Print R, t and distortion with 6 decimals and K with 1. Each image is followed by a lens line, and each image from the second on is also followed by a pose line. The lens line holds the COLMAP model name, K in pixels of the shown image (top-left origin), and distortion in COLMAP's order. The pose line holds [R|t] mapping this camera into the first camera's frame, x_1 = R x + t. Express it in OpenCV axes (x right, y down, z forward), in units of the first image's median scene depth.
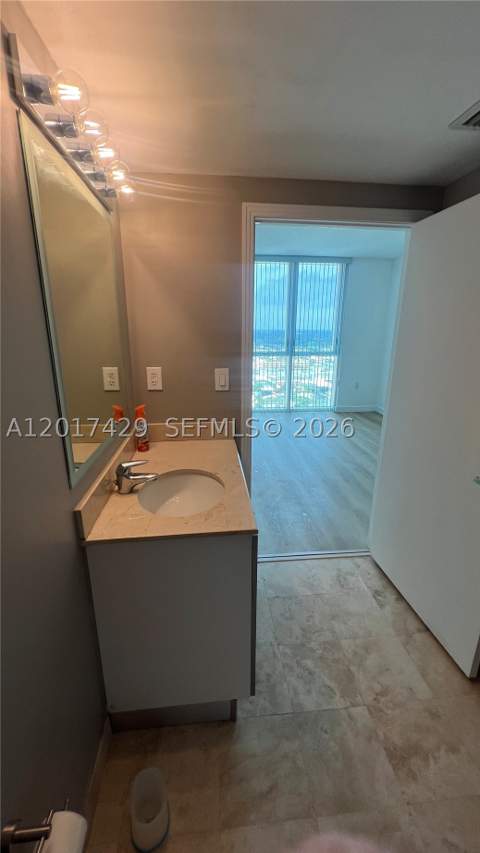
lens RADIAL K [[340.3, 0, 239.8], [0, 340.3, 424.3], [0, 0, 1]] dist [0.000170, 0.000016]
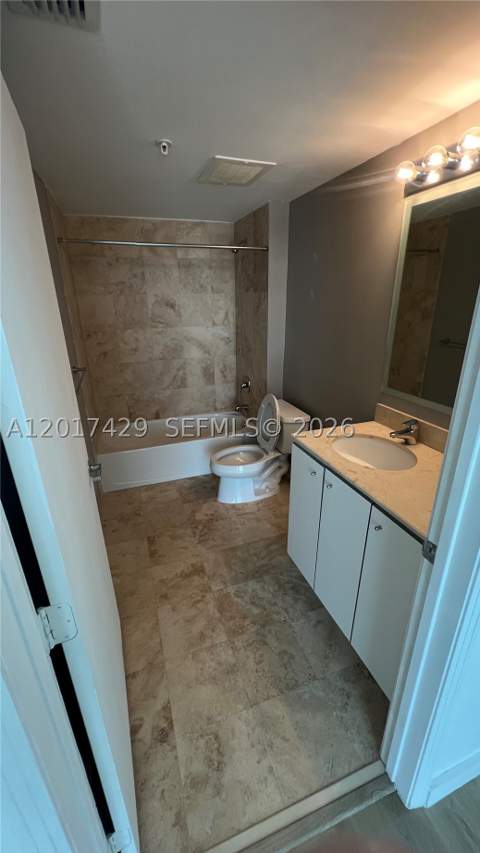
lens RADIAL K [[340.3, 0, 239.9], [0, 340.3, 427.1], [0, 0, 1]] dist [0.000170, 0.000016]
pose [[-0.970485, 0.094248, -0.221983, 0.437813], [-0.055888, 0.807517, 0.587190, -0.441746], [0.234597, 0.582265, -0.778416, 1.482040]]
